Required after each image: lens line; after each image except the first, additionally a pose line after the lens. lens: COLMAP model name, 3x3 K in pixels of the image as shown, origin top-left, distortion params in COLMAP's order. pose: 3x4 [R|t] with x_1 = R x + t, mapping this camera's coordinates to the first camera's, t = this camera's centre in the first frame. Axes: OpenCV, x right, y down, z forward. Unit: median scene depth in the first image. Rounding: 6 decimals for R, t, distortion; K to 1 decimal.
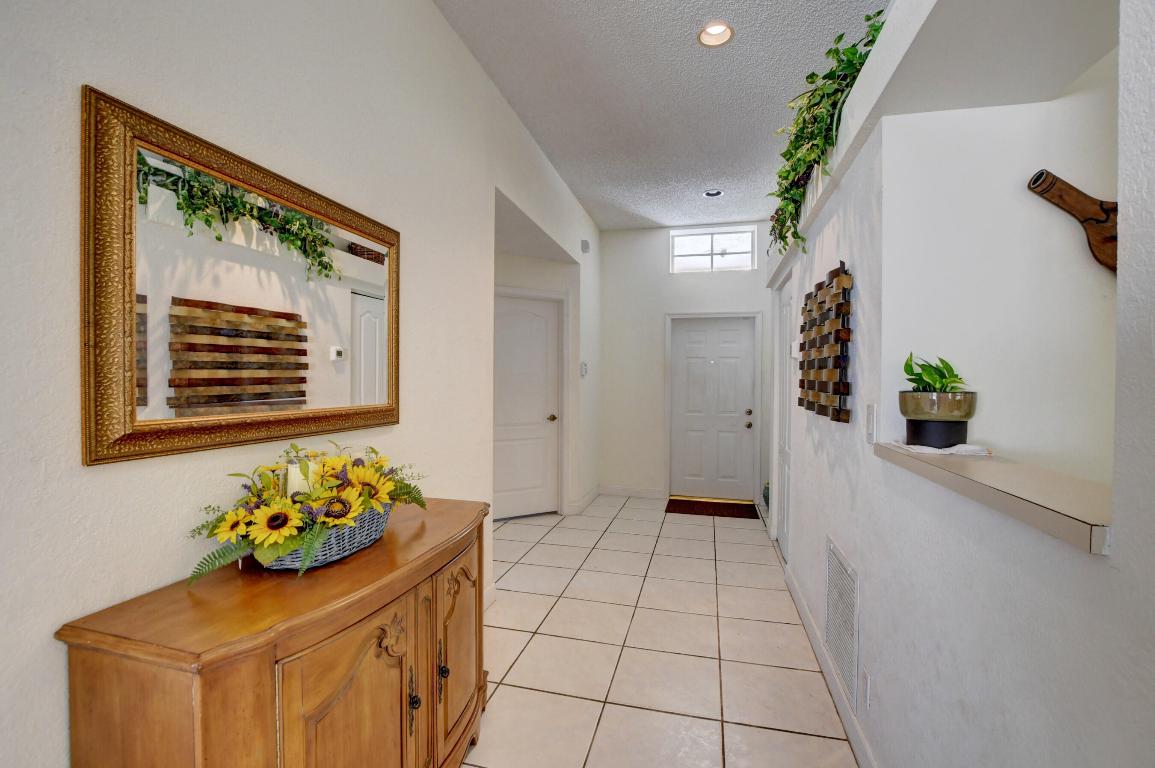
lens RADIAL K [[507.1, 0, 574.2], [0, 507.1, 389.3], [0, 0, 1]] dist [-0.033979, 0.005511]
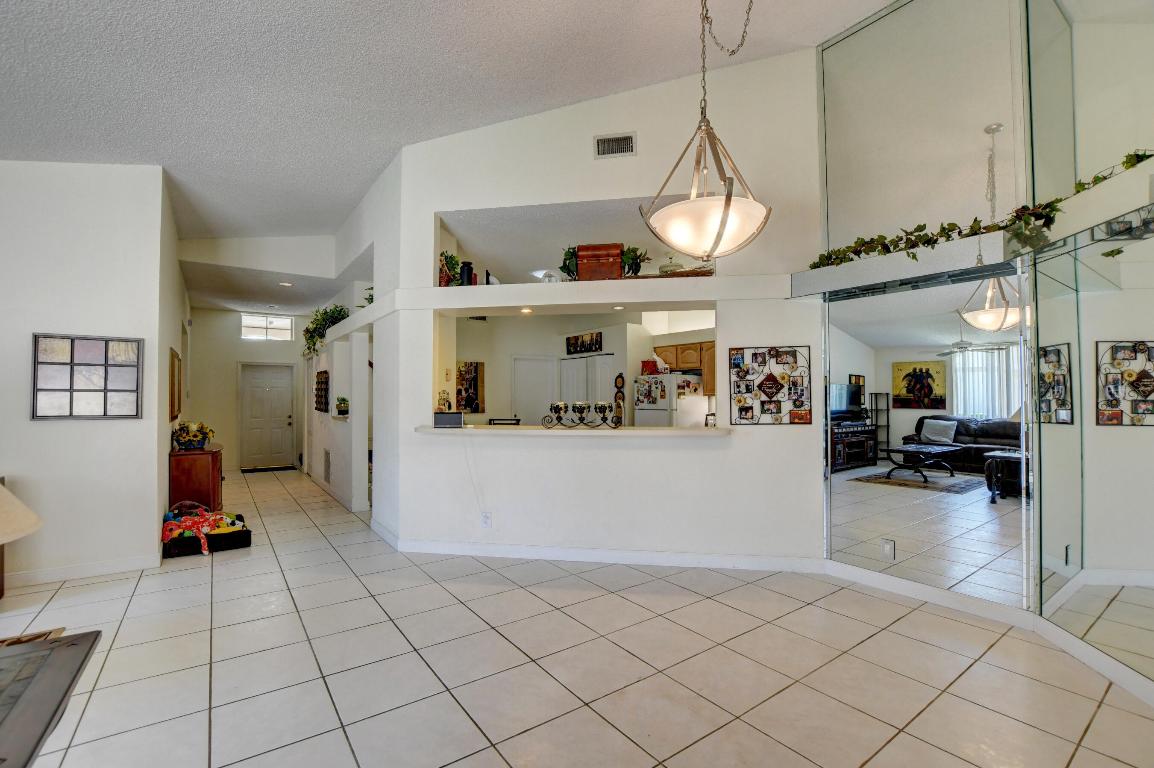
lens RADIAL K [[506.6, 0, 573.7], [0, 506.6, 389.3], [0, 0, 1]] dist [-0.033979, 0.005511]
pose [[0.633785, 0.002741, 0.773504, -0.445160], [0.019580, 0.999616, -0.019586, 0.000360], [-0.773261, 0.027559, 0.633489, -1.041317]]
